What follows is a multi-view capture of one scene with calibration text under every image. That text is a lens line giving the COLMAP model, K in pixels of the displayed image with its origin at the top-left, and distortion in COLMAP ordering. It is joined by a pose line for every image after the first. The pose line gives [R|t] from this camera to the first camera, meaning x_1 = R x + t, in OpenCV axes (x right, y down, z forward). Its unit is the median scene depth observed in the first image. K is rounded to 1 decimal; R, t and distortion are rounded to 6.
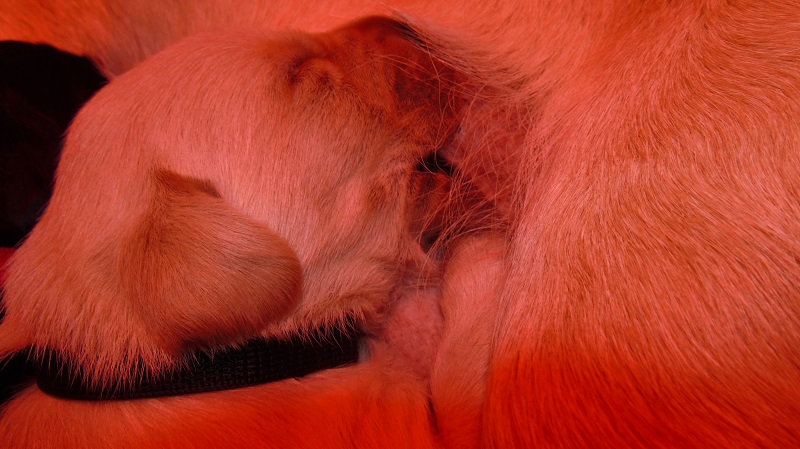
lens RADIAL K [[584.4, 0, 441.3], [0, 584.4, 202.5], [0, 0, 1]] dist [-0.001364, 0.006238]
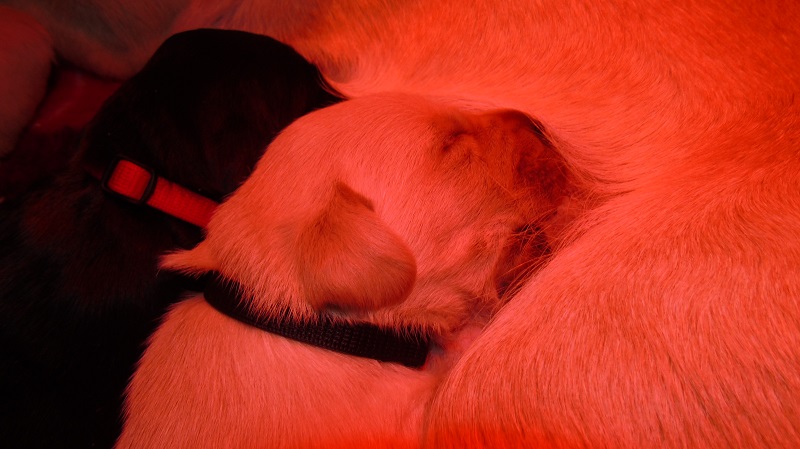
lens RADIAL K [[628.0, 0, 400.0], [0, 628.0, 224.5], [0, 0, 1]] dist [-0.003970, 0.000011]
pose [[0.923826, 0.258128, -0.282694, 0.106408], [-0.248974, 0.966085, 0.068503, -0.101776], [0.290789, 0.007098, 0.956761, -0.415330]]
